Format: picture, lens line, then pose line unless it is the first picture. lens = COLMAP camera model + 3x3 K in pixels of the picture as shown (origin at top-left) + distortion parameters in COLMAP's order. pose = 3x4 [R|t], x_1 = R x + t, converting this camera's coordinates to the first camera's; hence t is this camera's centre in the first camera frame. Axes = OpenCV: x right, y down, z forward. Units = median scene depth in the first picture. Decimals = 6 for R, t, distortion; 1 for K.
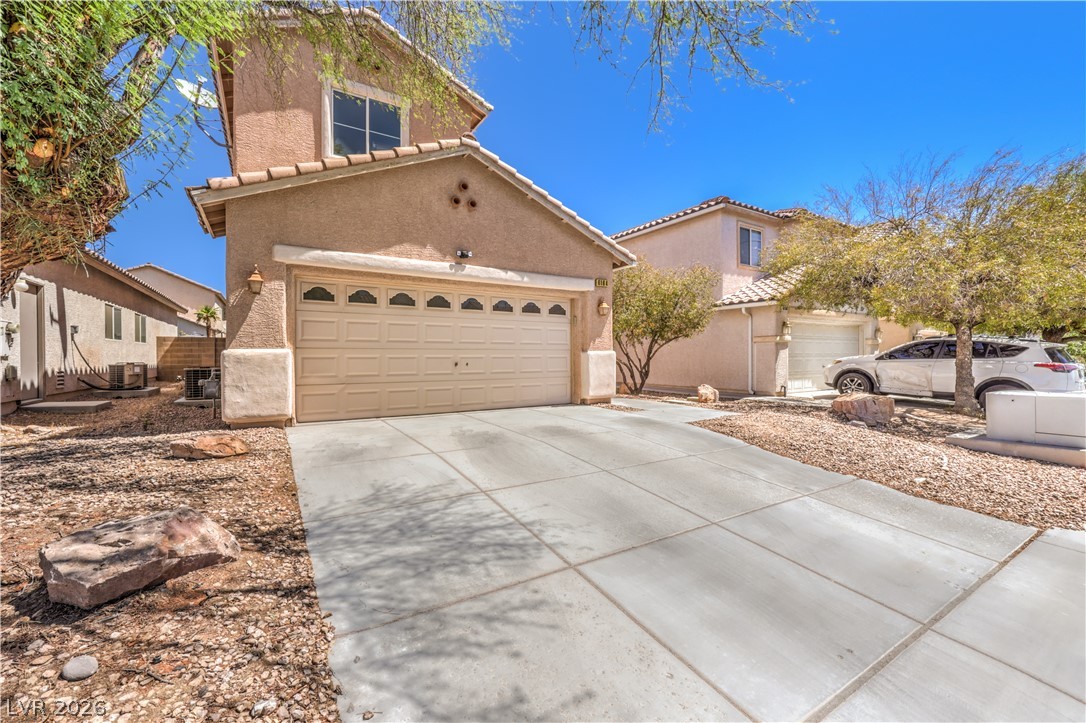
lens RADIAL K [[435.1, 0, 545.8], [0, 435.1, 357.6], [0, 0, 1]] dist [0.000039, -0.000001]
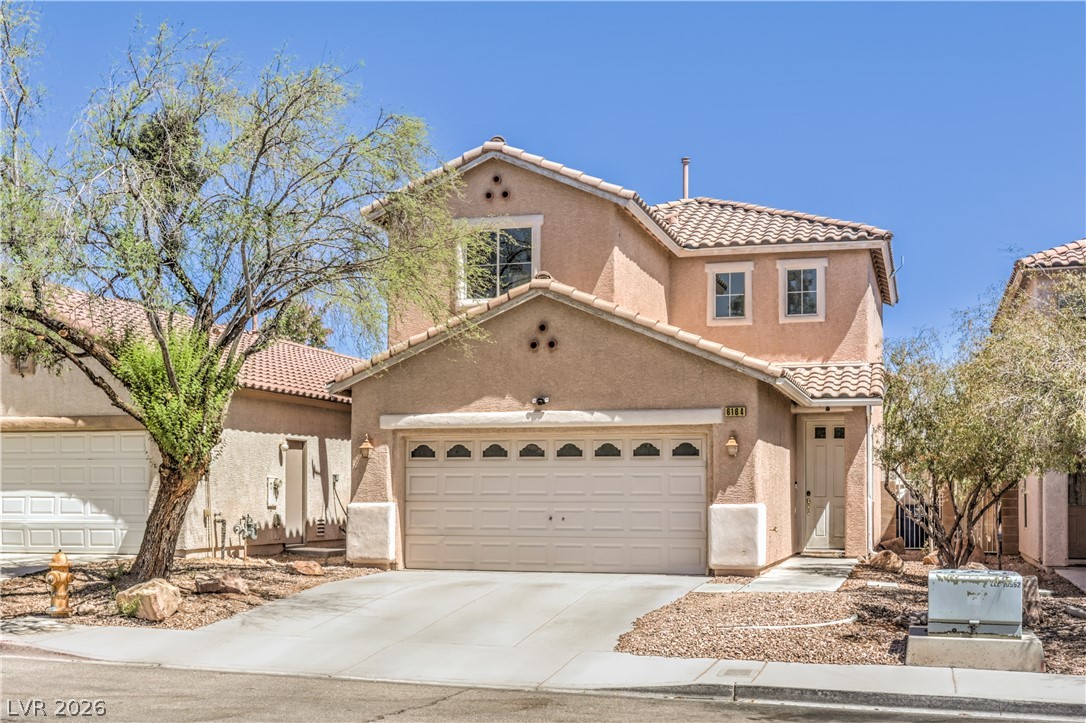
lens RADIAL K [[1393.5, 0, 577.9], [0, 1393.5, 461.6], [0, 0, 1]] dist [0.003737, 0.003657]
pose [[0.683342, -0.013340, -0.729977, 2.029161], [-0.005778, 0.999703, -0.023677, -0.036648], [0.730076, 0.020398, 0.683062, -0.971168]]
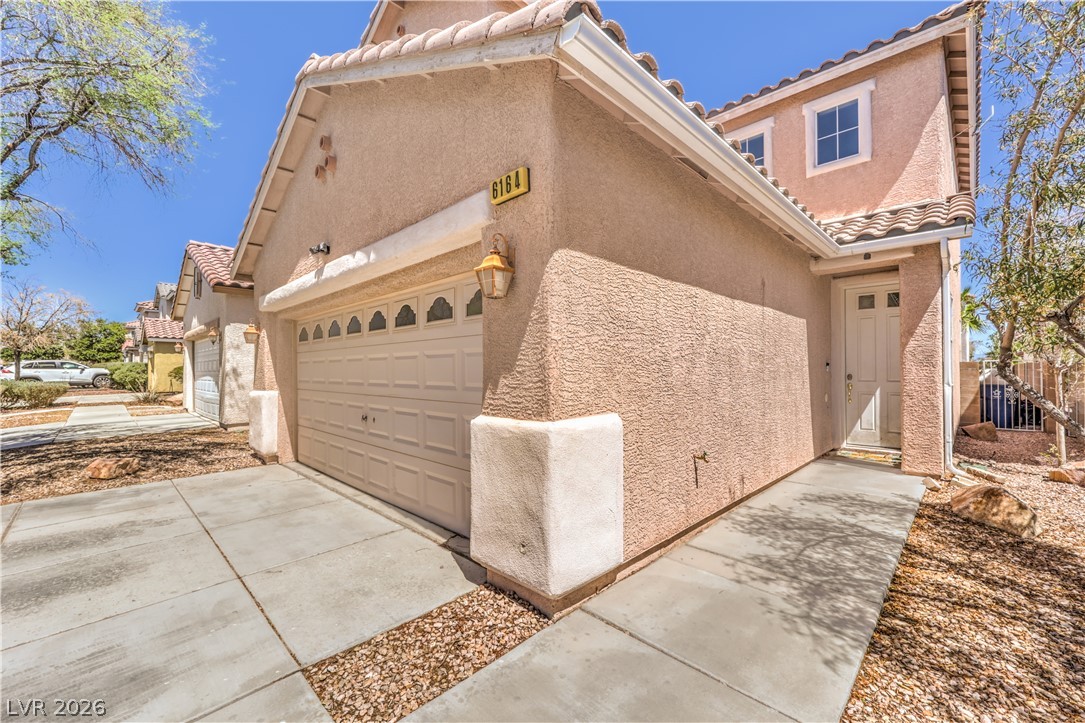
lens RADIAL K [[440.0, 0, 553.4], [0, 440.0, 365.8], [0, 0, 1]] dist [-0.001572, -0.000197]
pose [[0.231315, -0.008894, -0.972838, 0.515305], [0.000238, 0.999959, -0.009085, -0.059191], [0.972879, 0.001870, 0.231308, 1.173861]]
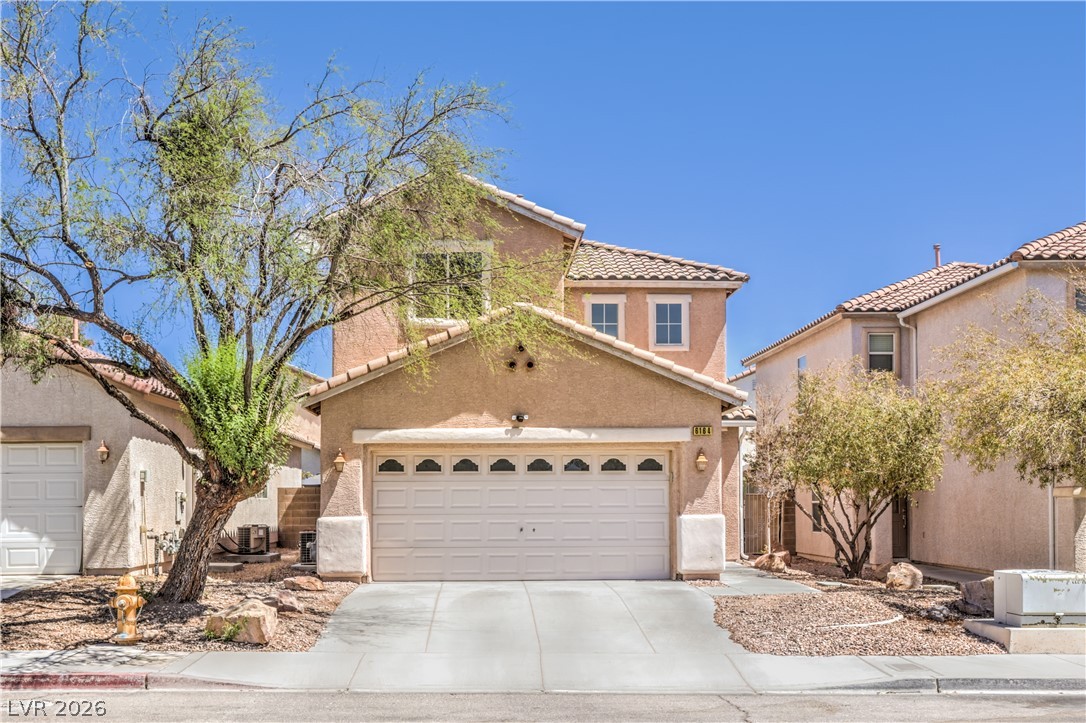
lens RADIAL K [[1257.1, 0, 606.9], [0, 1257.1, 462.6], [0, 0, 1]] dist [0.011052, 0.006597]
pose [[0.889519, -0.016357, -0.456605, 1.268607], [0.001306, 0.999446, -0.033259, -0.042237], [0.456896, 0.028988, 0.889048, -1.415288]]
